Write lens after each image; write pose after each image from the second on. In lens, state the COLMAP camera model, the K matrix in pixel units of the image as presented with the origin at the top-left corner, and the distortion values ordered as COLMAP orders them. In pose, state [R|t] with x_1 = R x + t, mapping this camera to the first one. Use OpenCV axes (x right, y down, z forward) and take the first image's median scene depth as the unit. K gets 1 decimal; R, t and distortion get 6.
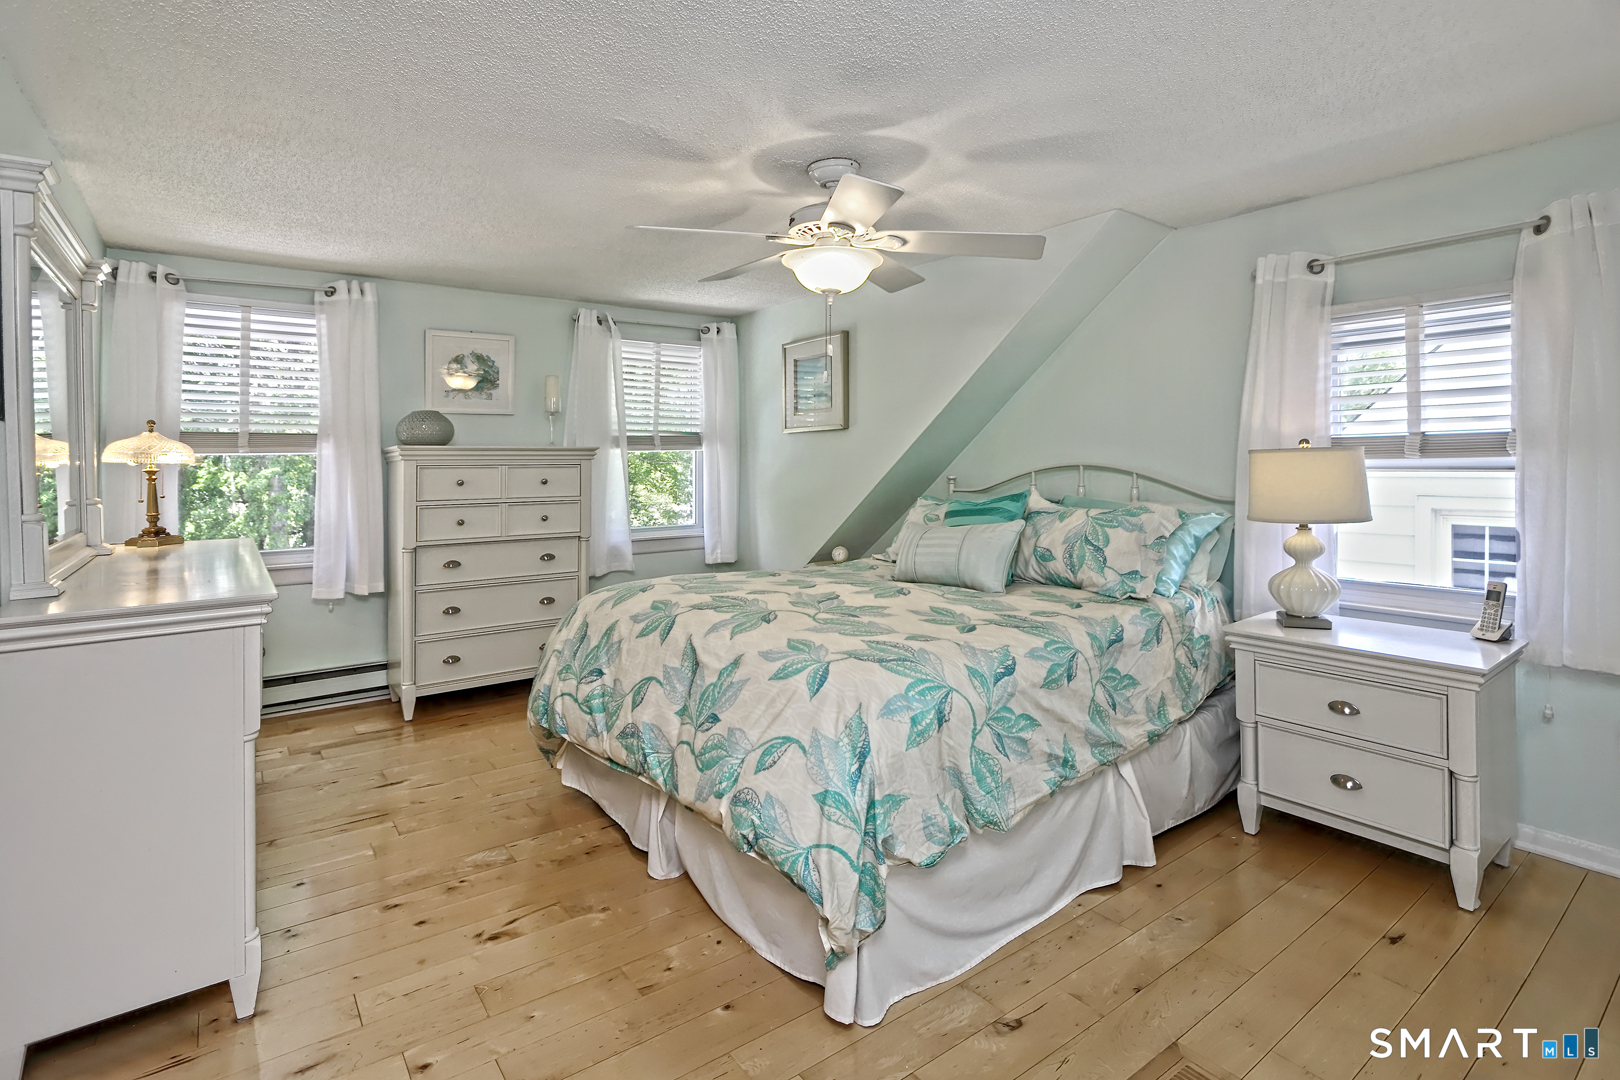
lens RADIAL K [[764.2, 0, 810.0], [0, 764.2, 540.0], [0, 0, 1]] dist [-0.024498, -0.000488]
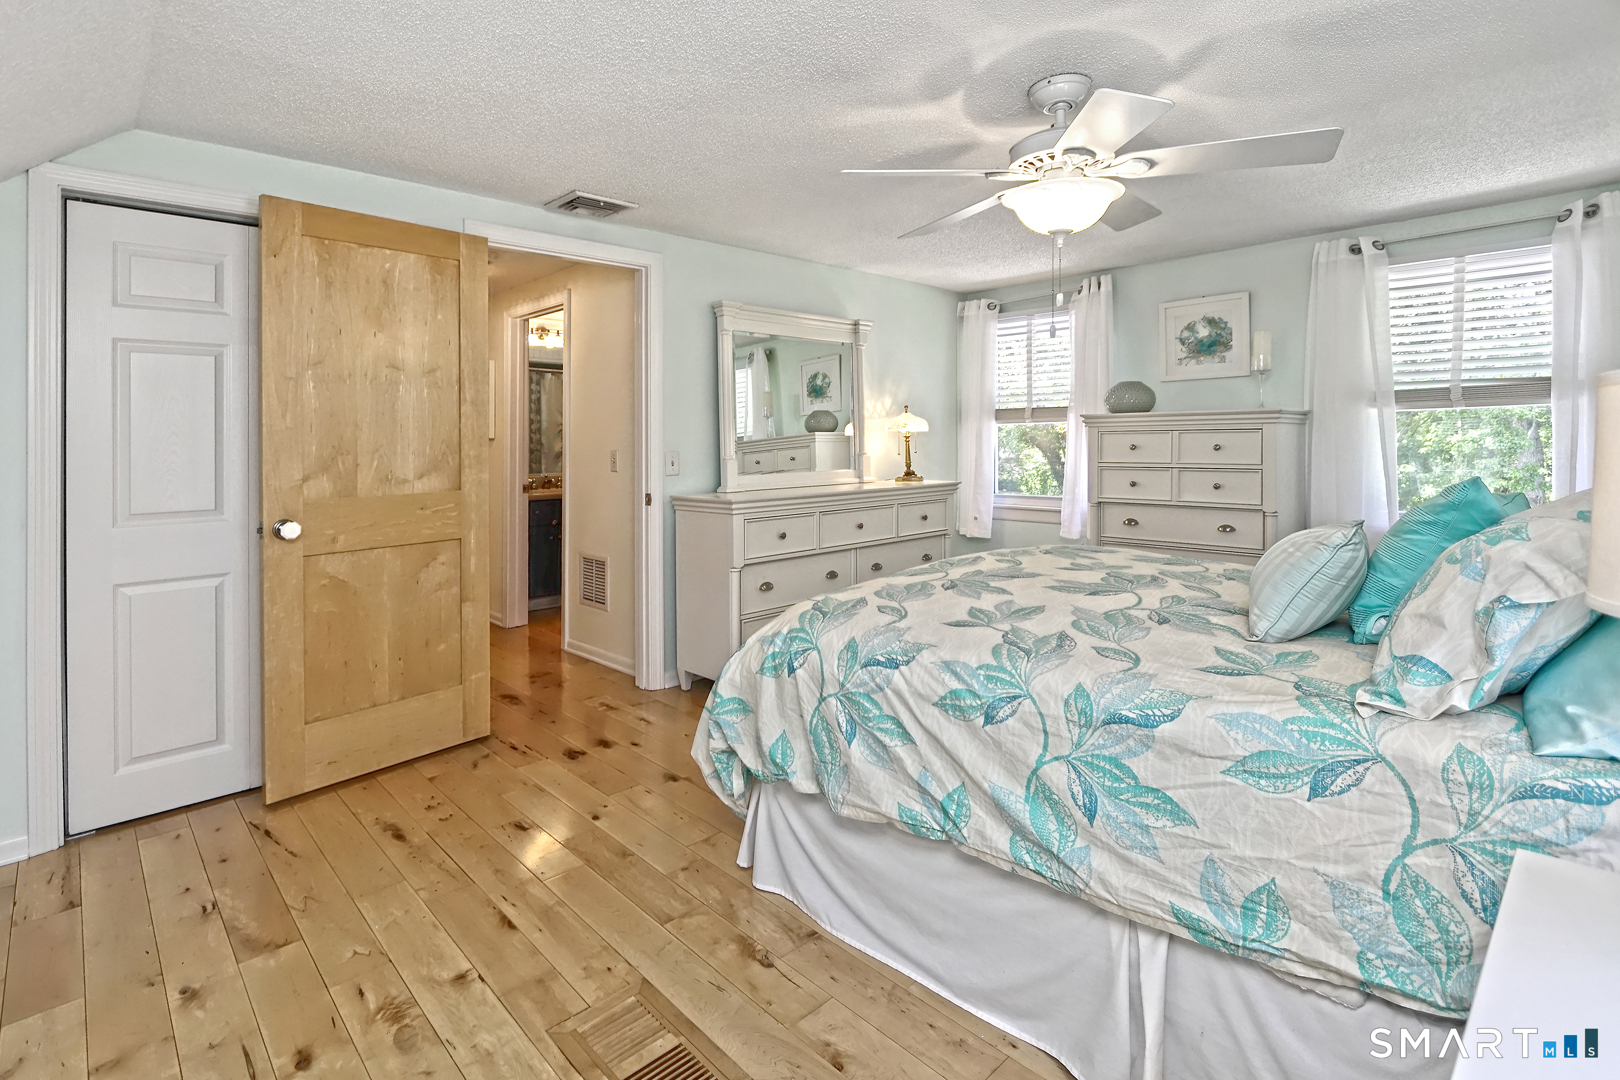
lens RADIAL K [[779.3, 0, 811.1], [0, 779.3, 531.9], [0, 0, 1]] dist [-0.005114, -0.001418]
pose [[0.139316, 0.120941, -0.982835, 0.574894], [-0.085774, 0.990257, 0.109695, -0.037659], [0.986526, 0.069020, 0.148332, 0.387951]]
